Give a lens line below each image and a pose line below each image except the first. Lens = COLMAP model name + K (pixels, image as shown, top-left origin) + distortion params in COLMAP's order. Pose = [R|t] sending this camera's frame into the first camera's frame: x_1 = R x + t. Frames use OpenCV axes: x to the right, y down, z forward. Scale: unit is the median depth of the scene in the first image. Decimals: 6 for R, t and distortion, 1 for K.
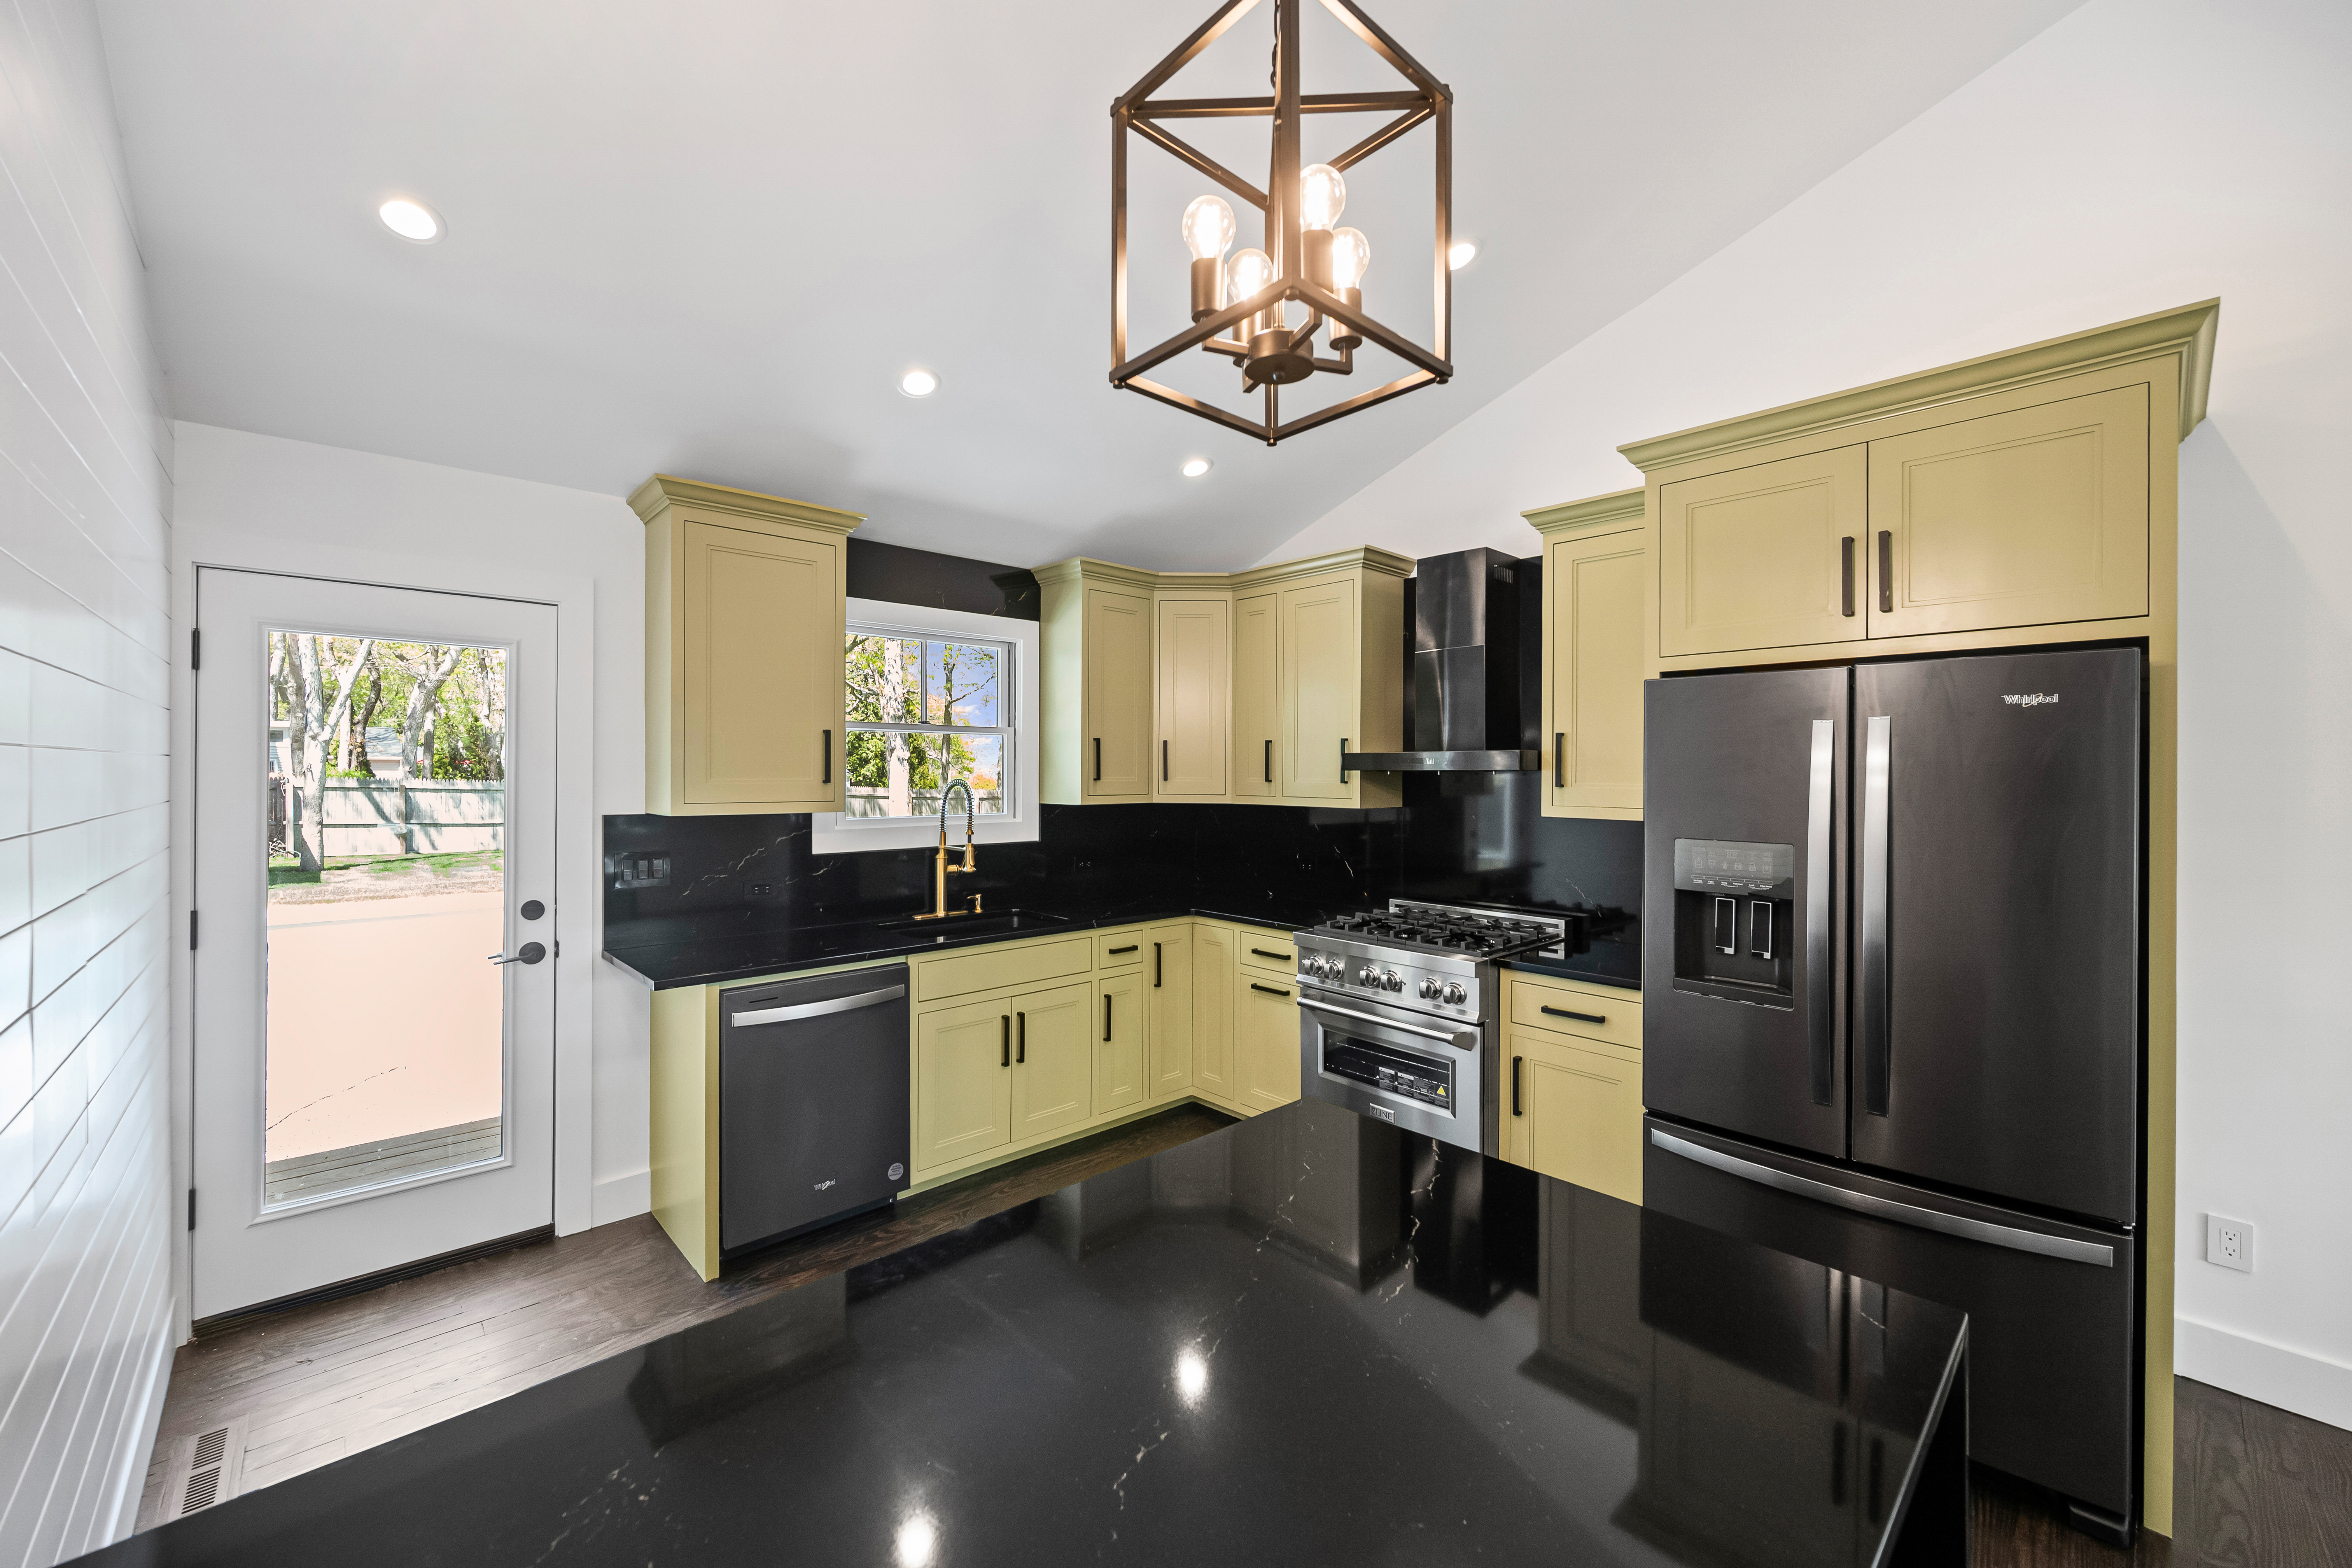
lens RADIAL K [[926.1, 0, 1176.8], [0, 926.1, 775.5], [0, 0, 1]] dist [-0.001087, -0.000777]
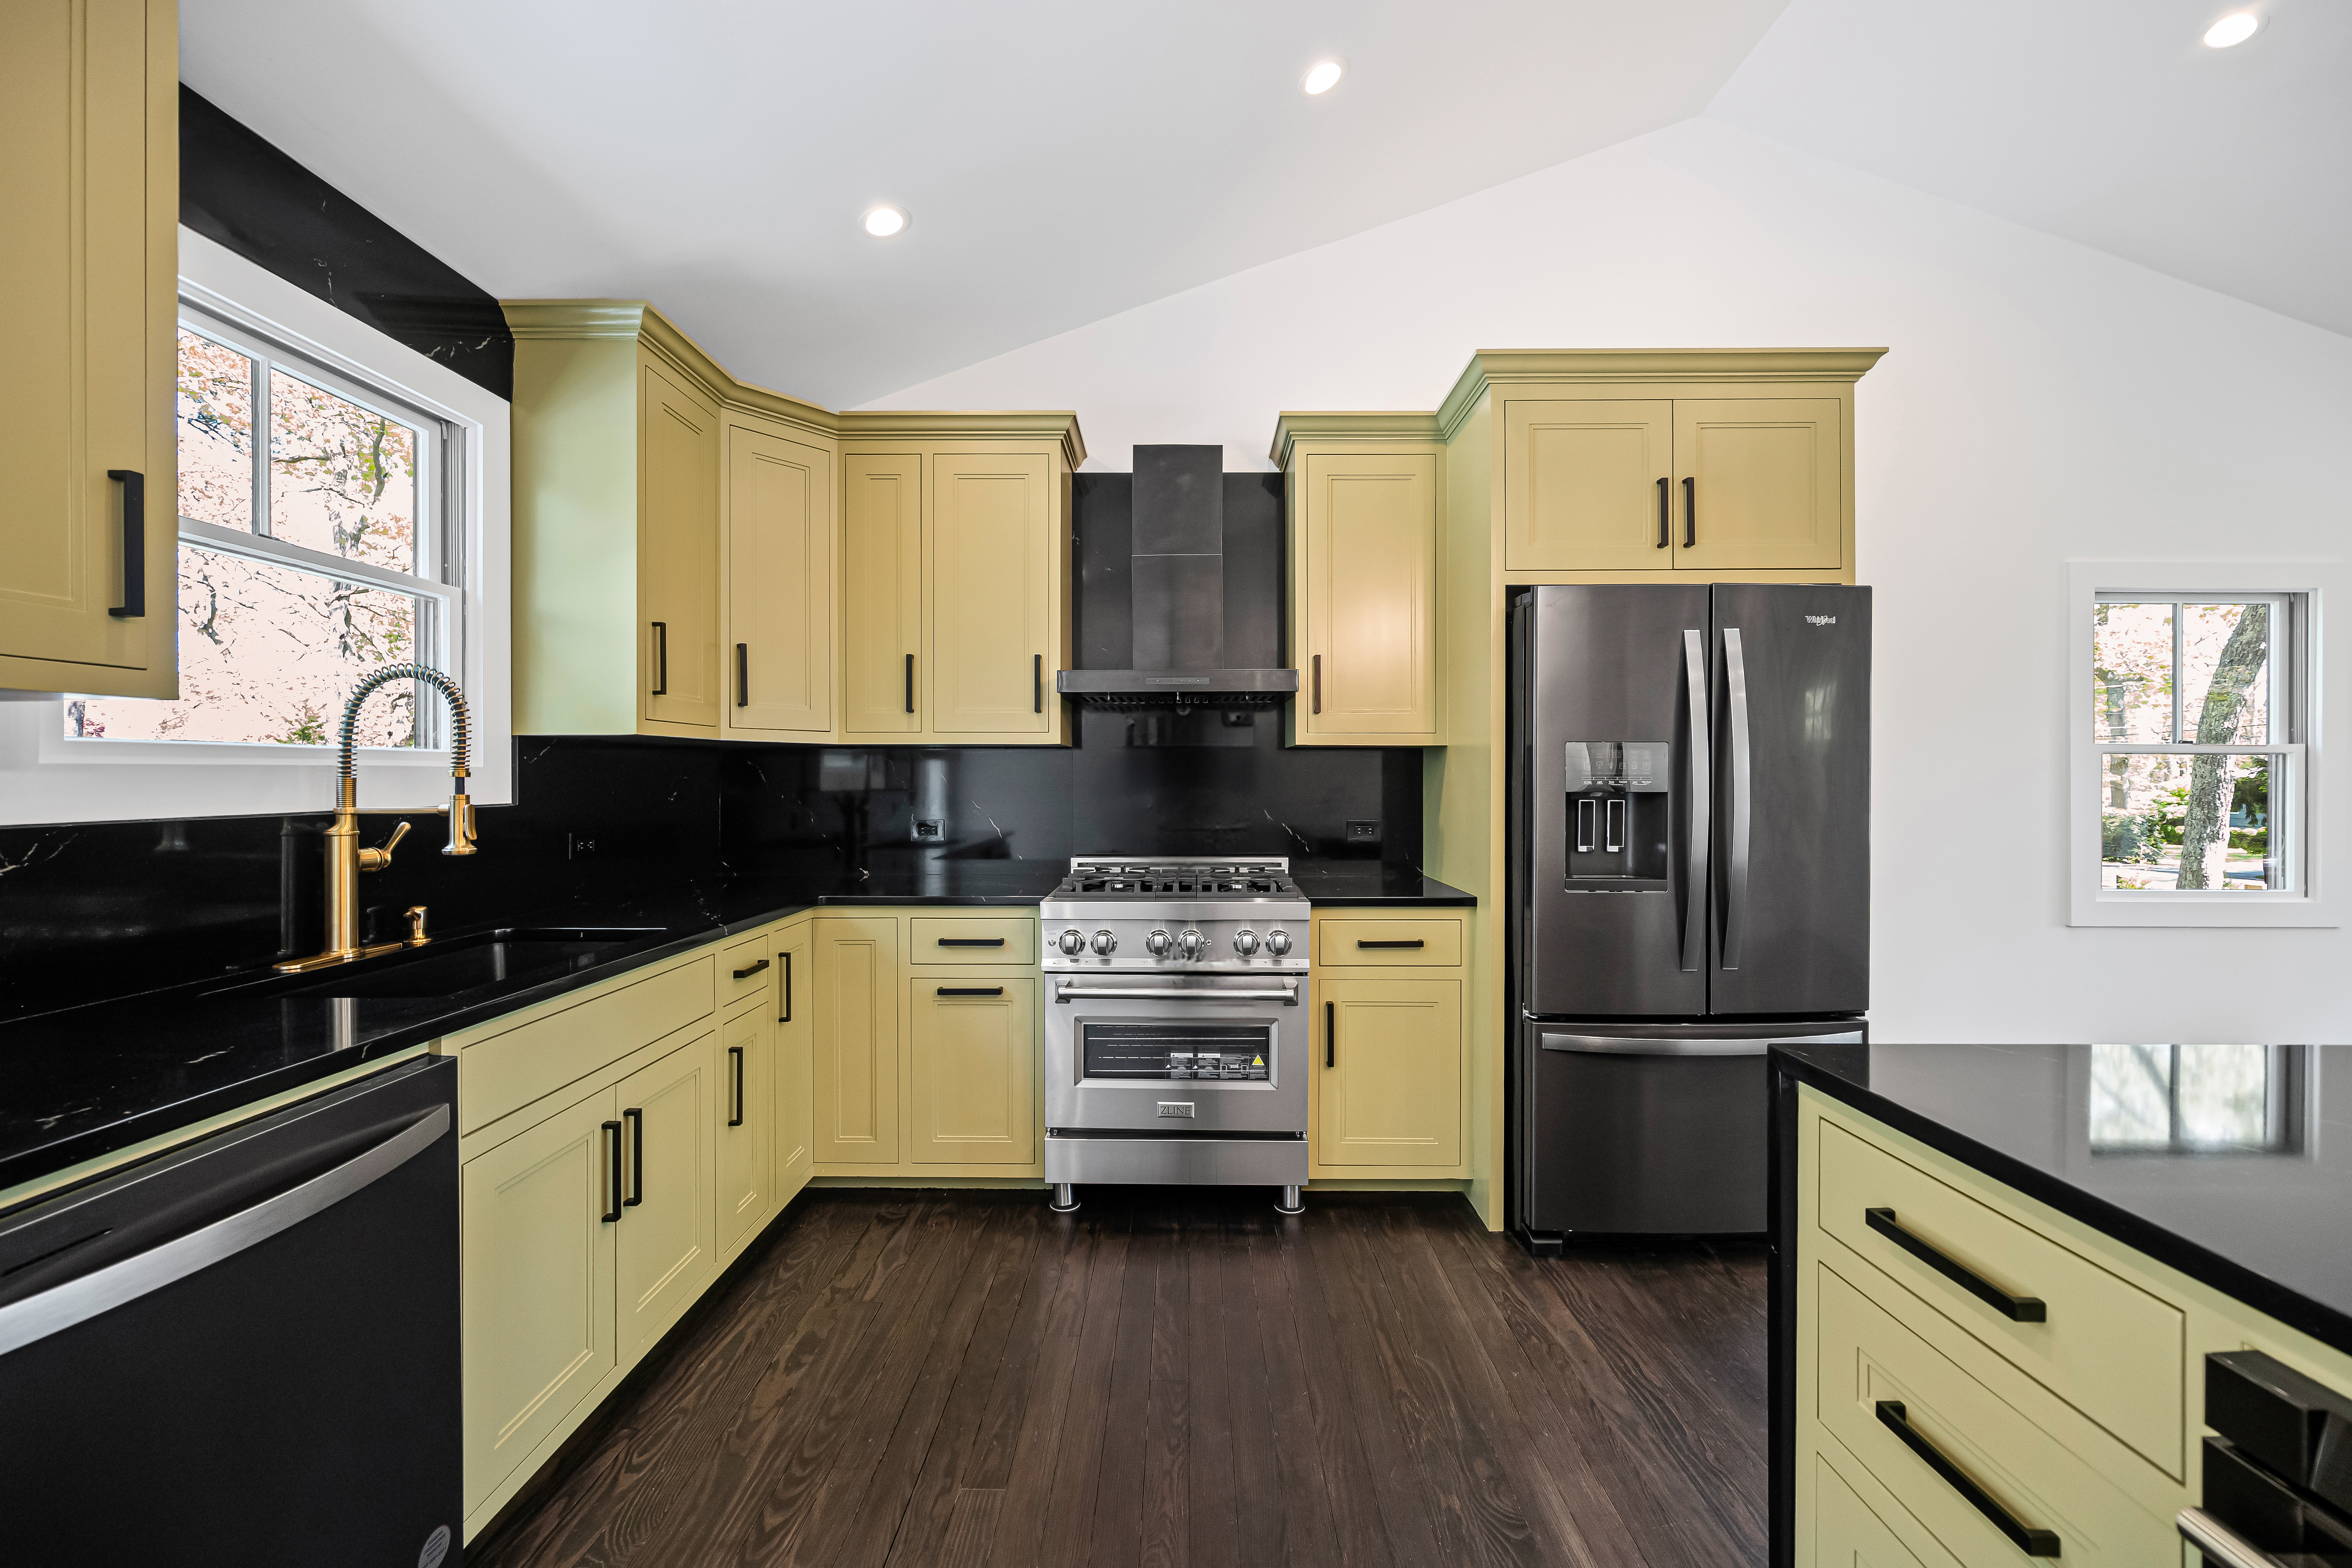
lens RADIAL K [[926.1, 0, 1174.0], [0, 926.1, 776.9], [0, 0, 1]] dist [-0.001087, -0.000777]
pose [[0.686630, -0.005054, 0.726989, -0.310697], [0.006081, 0.999981, 0.001208, 0.063222], [-0.726981, 0.003592, 0.686648, 0.382093]]
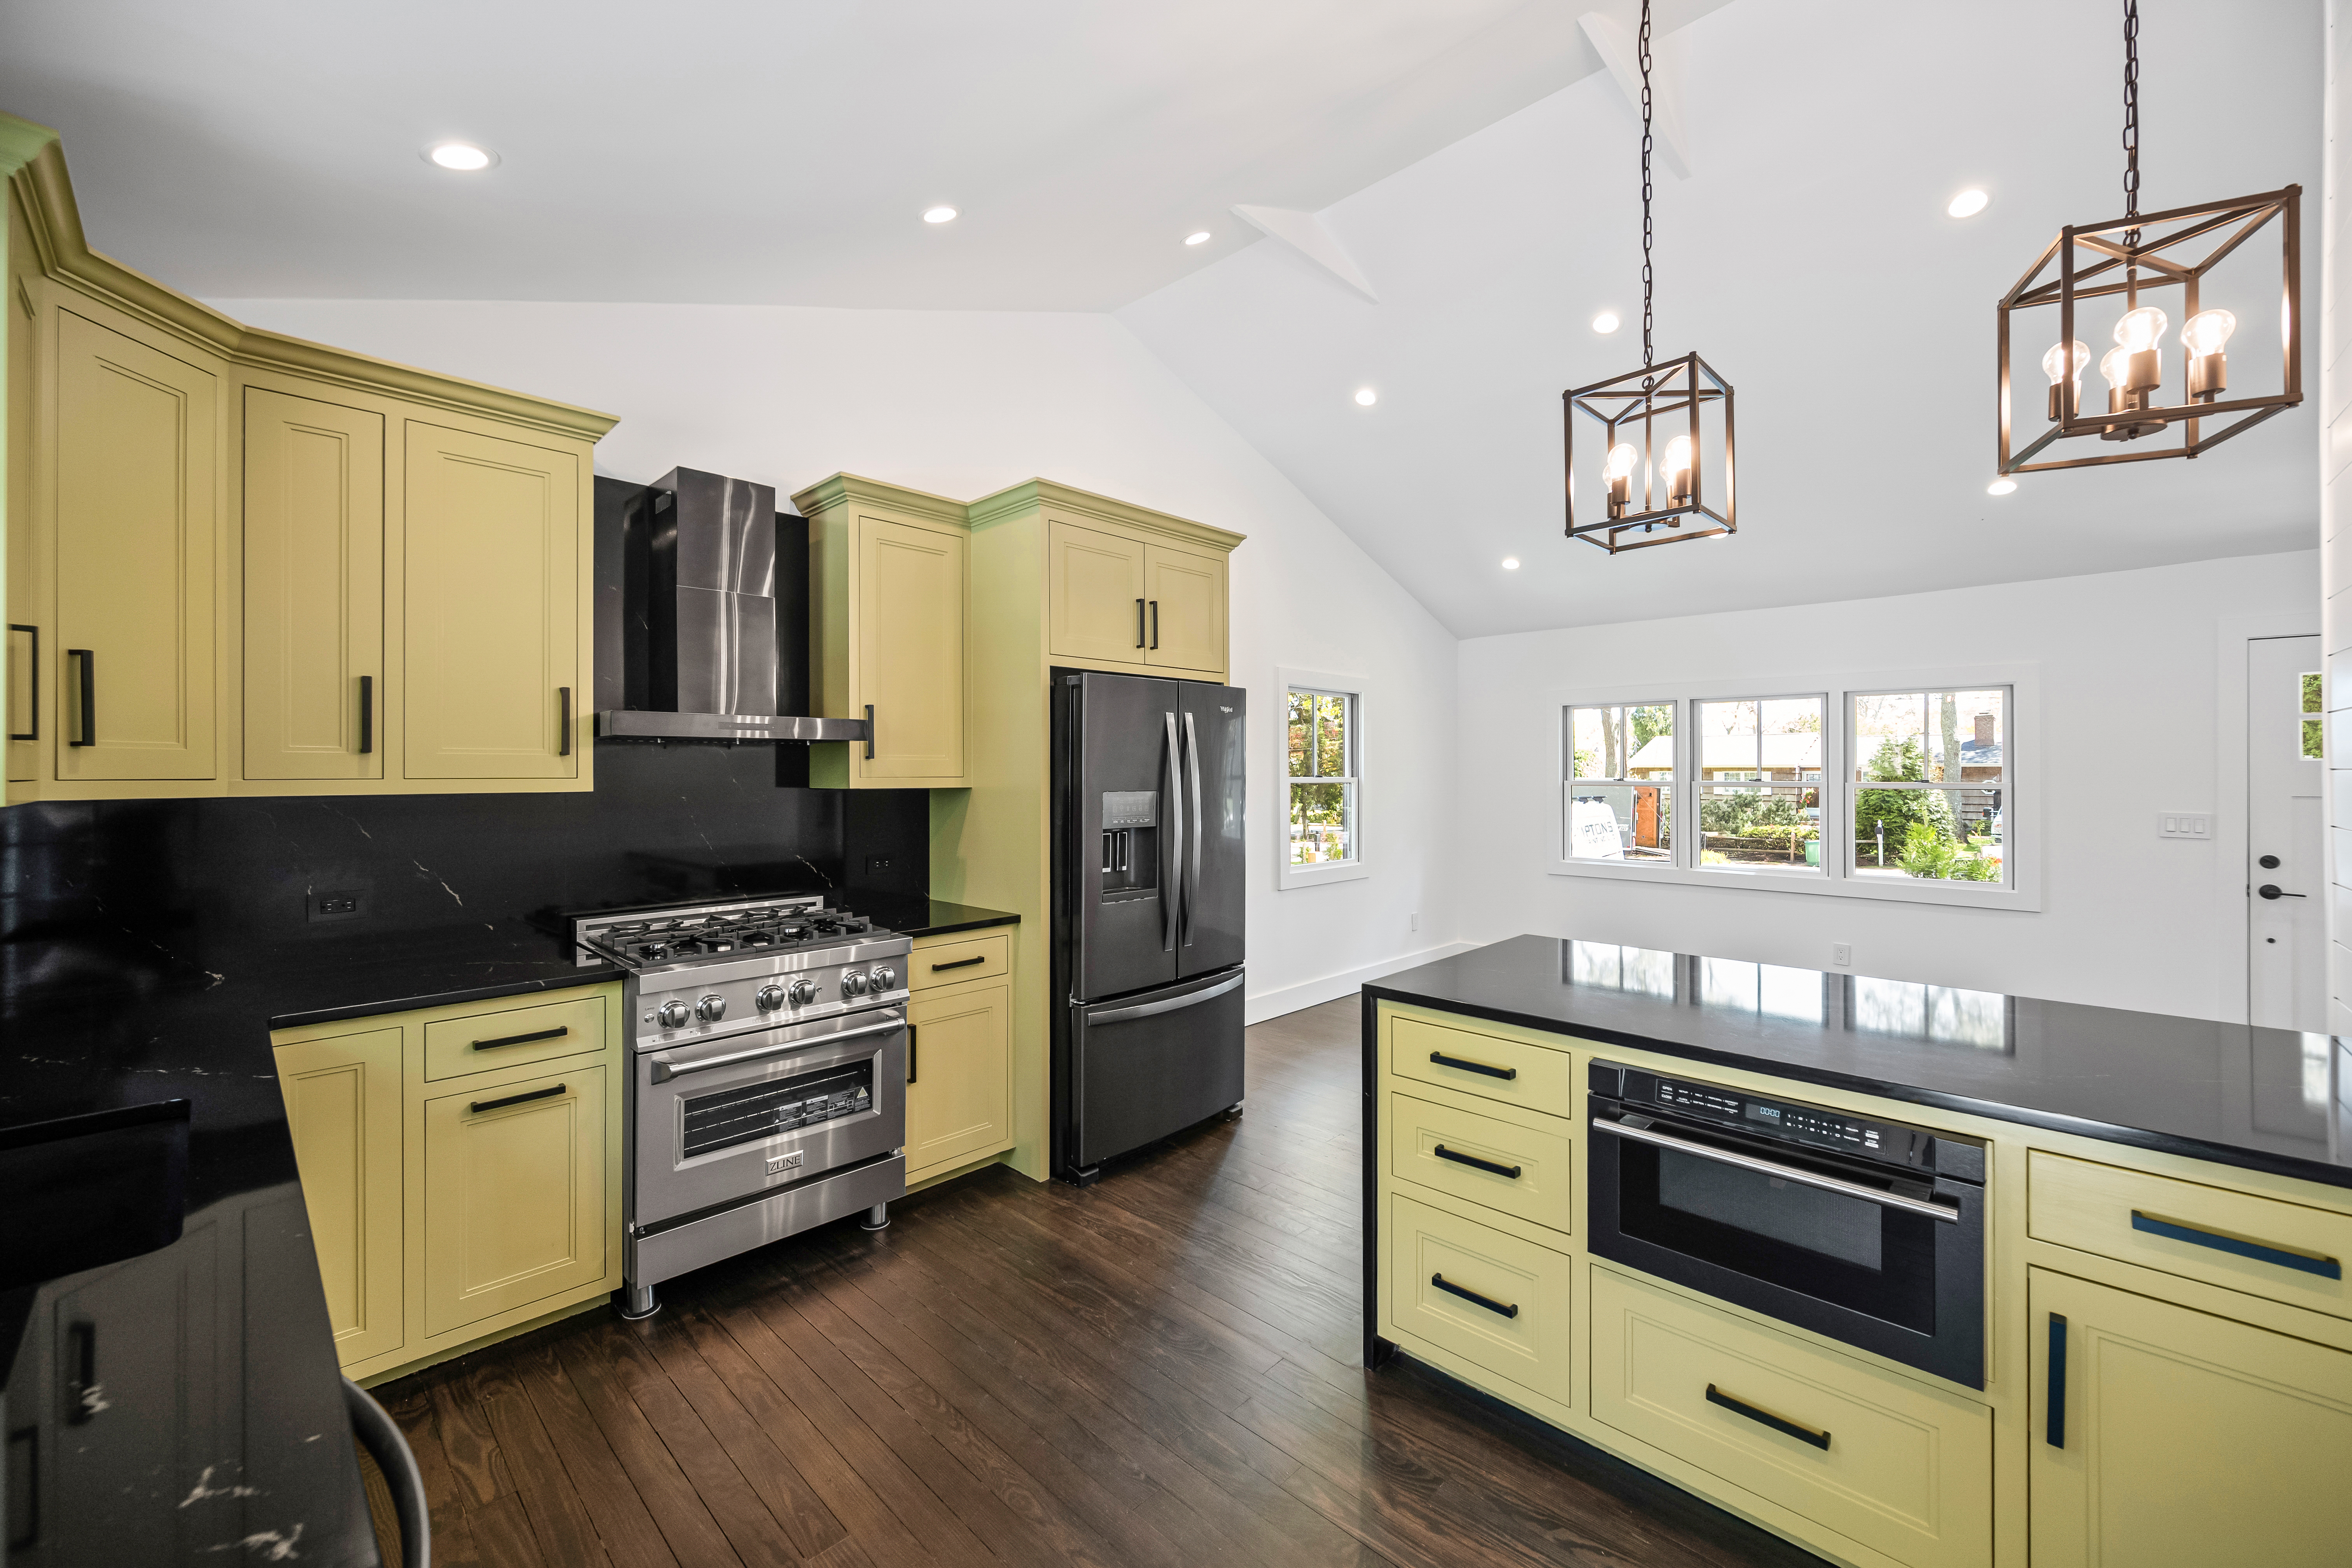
lens RADIAL K [[926.1, 0, 1184.0], [0, 926.1, 771.3], [0, 0, 1]] dist [-0.001087, -0.000777]
pose [[-0.056226, -0.001094, 0.998417, -0.512372], [0.007830, 0.999968, 0.001537, 0.022569], [-0.998387, 0.007904, -0.056215, 0.595705]]
